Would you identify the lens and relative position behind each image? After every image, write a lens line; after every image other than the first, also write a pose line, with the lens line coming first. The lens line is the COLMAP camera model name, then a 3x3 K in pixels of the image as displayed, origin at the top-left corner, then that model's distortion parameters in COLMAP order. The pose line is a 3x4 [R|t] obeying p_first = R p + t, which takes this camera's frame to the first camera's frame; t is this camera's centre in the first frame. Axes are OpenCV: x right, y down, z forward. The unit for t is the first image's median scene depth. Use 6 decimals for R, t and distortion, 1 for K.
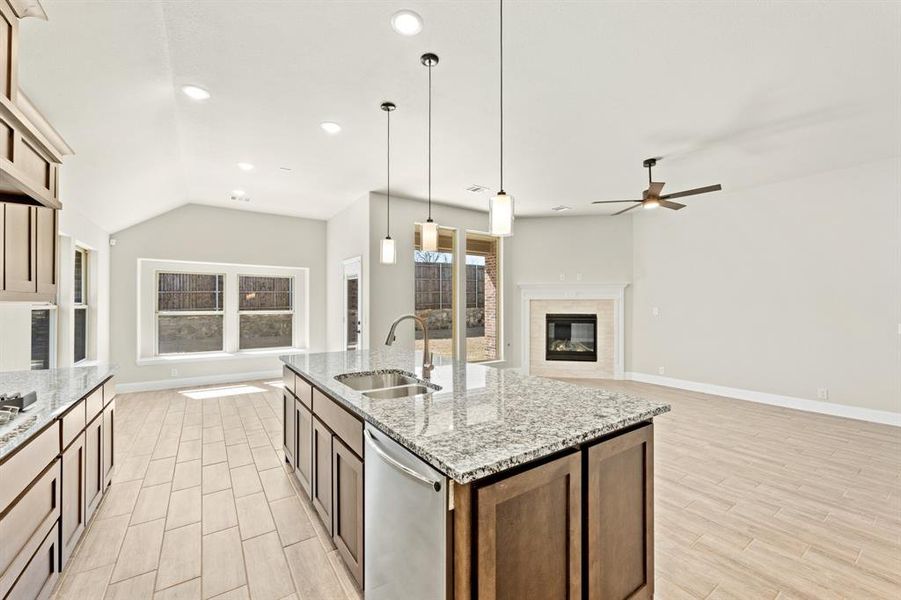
lens RADIAL K [[356.4, 0, 442.1], [0, 356.4, 305.8], [0, 0, 1]] dist [0.002772, -0.000800]
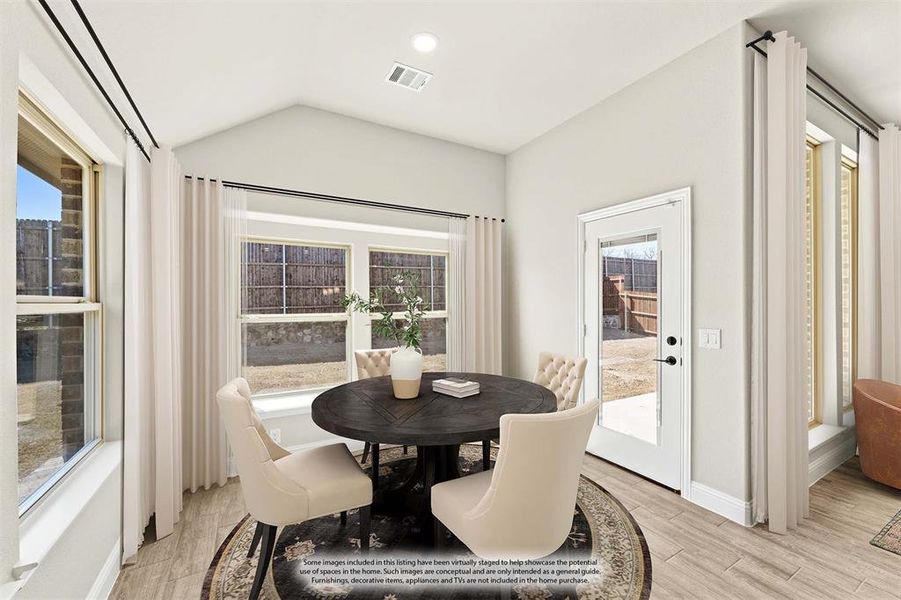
lens RADIAL K [[356.4, 0, 444.1], [0, 356.4, 301.6], [0, 0, 1]] dist [0.002772, -0.000800]
pose [[0.996869, -0.006413, -0.078815, -0.408190], [0.006069, 0.999971, -0.004600, 0.000434], [0.078842, 0.004107, 0.996879, 0.447321]]
